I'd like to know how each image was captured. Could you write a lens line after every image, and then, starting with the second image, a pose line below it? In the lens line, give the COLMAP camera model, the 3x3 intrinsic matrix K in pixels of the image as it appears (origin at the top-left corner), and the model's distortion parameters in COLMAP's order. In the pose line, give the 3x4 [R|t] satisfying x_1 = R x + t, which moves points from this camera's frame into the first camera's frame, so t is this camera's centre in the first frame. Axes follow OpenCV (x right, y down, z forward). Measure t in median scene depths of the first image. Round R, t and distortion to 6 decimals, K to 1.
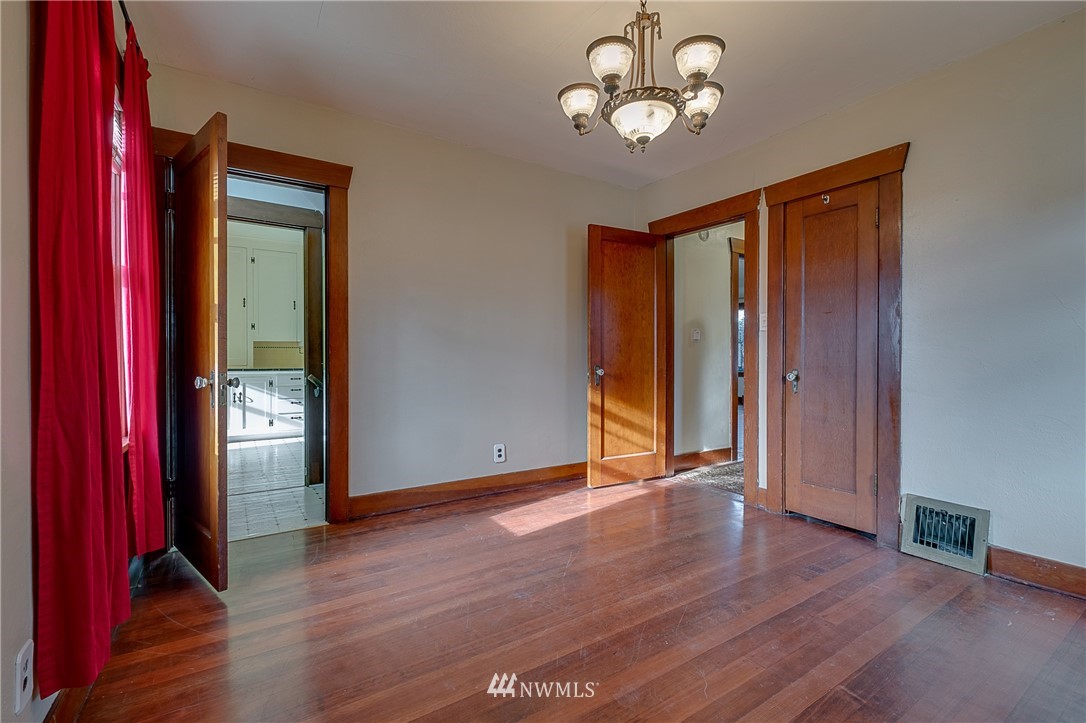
lens RADIAL K [[460.2, 0, 541.0], [0, 460.2, 357.3], [0, 0, 1]] dist [0.002052, -0.000236]
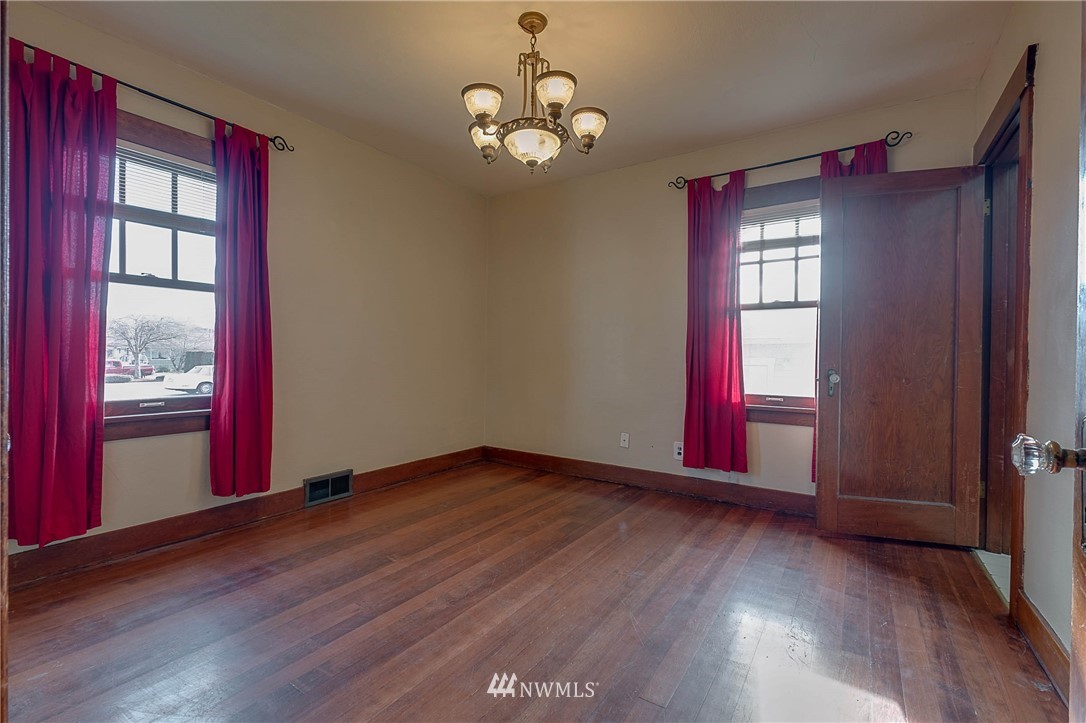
lens RADIAL K [[460.2, 0, 541.0], [0, 460.2, 357.3], [0, 0, 1]] dist [0.002052, -0.000236]
pose [[-0.915287, -0.011733, -0.402630, 0.650513], [-0.015012, 0.999875, 0.004989, 0.004766], [0.402521, 0.010611, -0.915349, 2.044668]]
